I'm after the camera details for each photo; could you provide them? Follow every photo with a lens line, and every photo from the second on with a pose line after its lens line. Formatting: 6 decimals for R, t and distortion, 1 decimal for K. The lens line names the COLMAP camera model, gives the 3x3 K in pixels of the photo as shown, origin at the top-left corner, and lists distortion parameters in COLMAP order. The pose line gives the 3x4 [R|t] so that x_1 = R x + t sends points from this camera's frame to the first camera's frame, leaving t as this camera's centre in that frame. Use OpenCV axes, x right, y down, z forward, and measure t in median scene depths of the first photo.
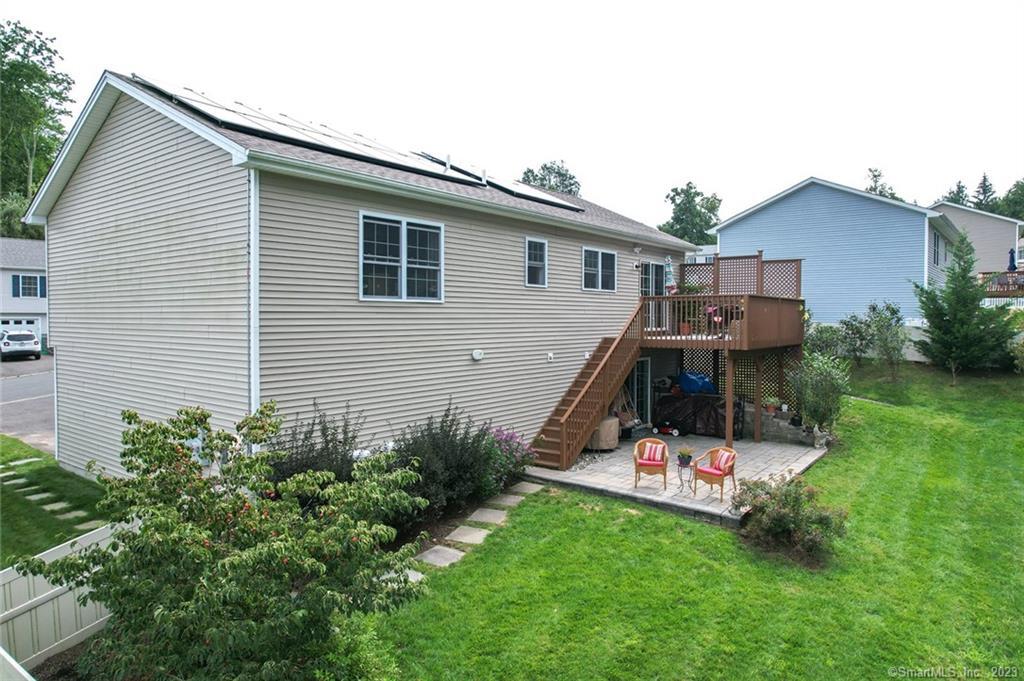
lens RADIAL K [[652.4, 0, 512.0], [0, 652.4, 340.5], [0, 0, 1]] dist [-0.083050, 0.067596]
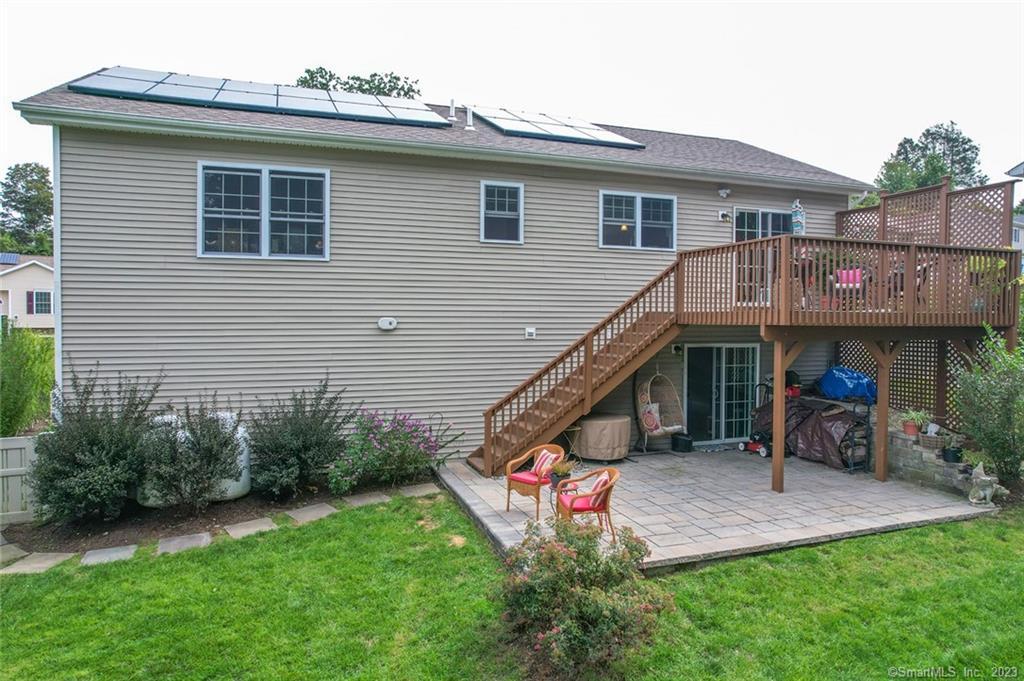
lens RADIAL K [[665.1, 0, 533.4], [0, 665.1, 327.0], [0, 0, 1]] dist [-0.056944, 0.030722]
pose [[0.852590, 0.014418, -0.522381, 0.490373], [-0.023174, 0.999679, -0.010232, 0.027510], [0.522066, 0.020829, 0.852651, 0.326466]]
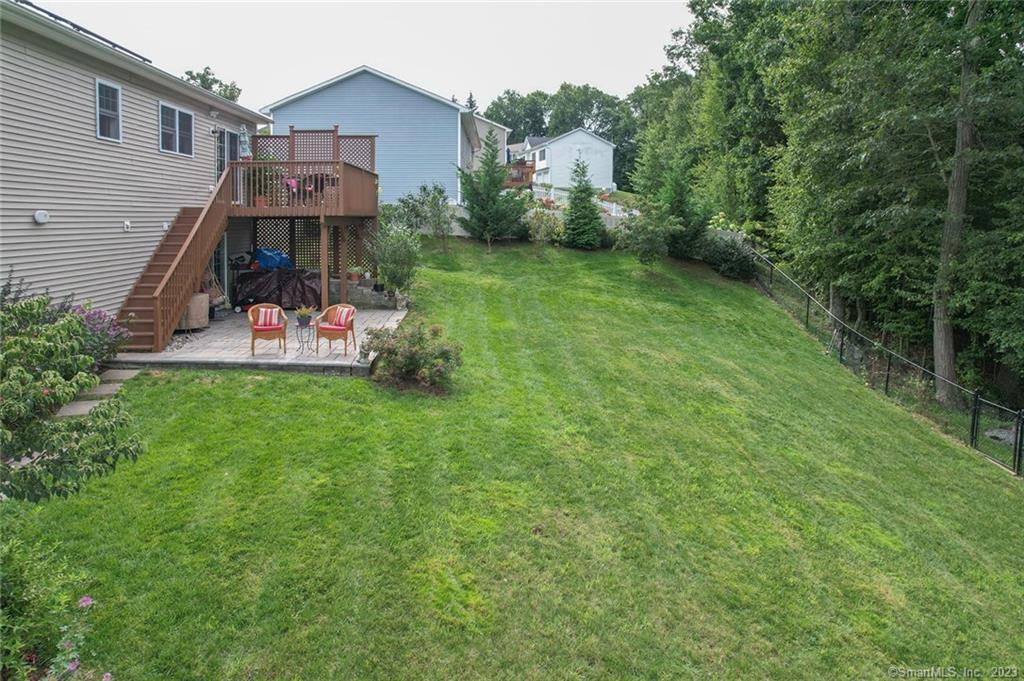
lens RADIAL K [[674.2, 0, 497.7], [0, 674.2, 255.5], [0, 0, 1]] dist [-0.096715, 0.116264]
pose [[0.775588, -0.036004, 0.630211, -0.115494], [0.021385, 0.999298, 0.030772, 0.049776], [-0.630877, -0.010389, 0.775814, 0.022241]]
